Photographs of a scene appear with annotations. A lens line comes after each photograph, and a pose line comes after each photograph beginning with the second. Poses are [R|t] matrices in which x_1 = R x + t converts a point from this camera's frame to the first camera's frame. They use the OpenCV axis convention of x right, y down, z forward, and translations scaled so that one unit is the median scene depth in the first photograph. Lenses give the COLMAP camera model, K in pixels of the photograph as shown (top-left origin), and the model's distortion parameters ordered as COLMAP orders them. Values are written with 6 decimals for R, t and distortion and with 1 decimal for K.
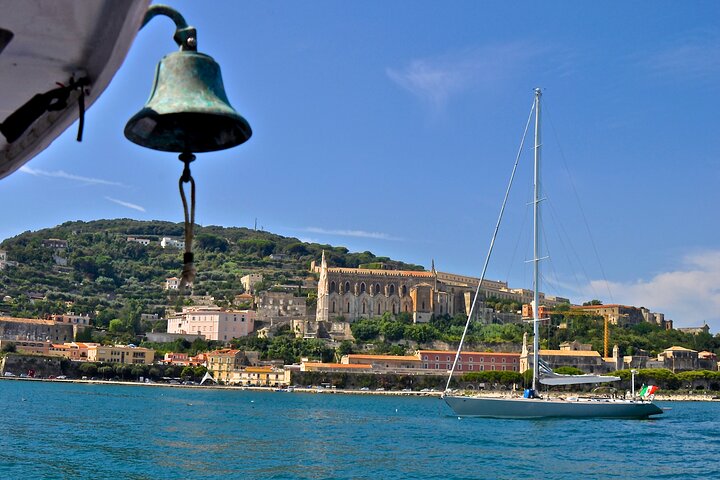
lens RADIAL K [[995.8, 0, 359.8], [0, 995.8, 241.5], [0, 0, 1]] dist [-0.125397, 0.000000]
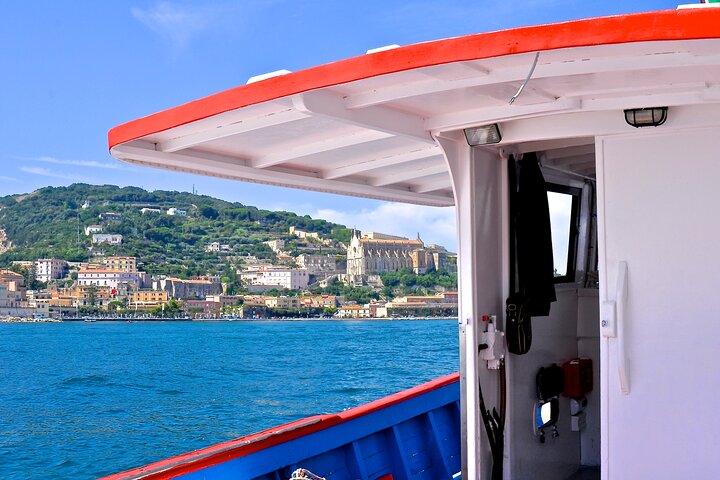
lens RADIAL K [[995.8, 0, 360.0], [0, 995.8, 240.0], [0, 0, 1]] dist [-0.125397, 0.000000]
pose [[0.948032, -0.013685, 0.317881, -0.527602], [-0.011569, 0.996931, 0.077424, -0.093442], [-0.317965, -0.077078, 0.944964, -0.464560]]
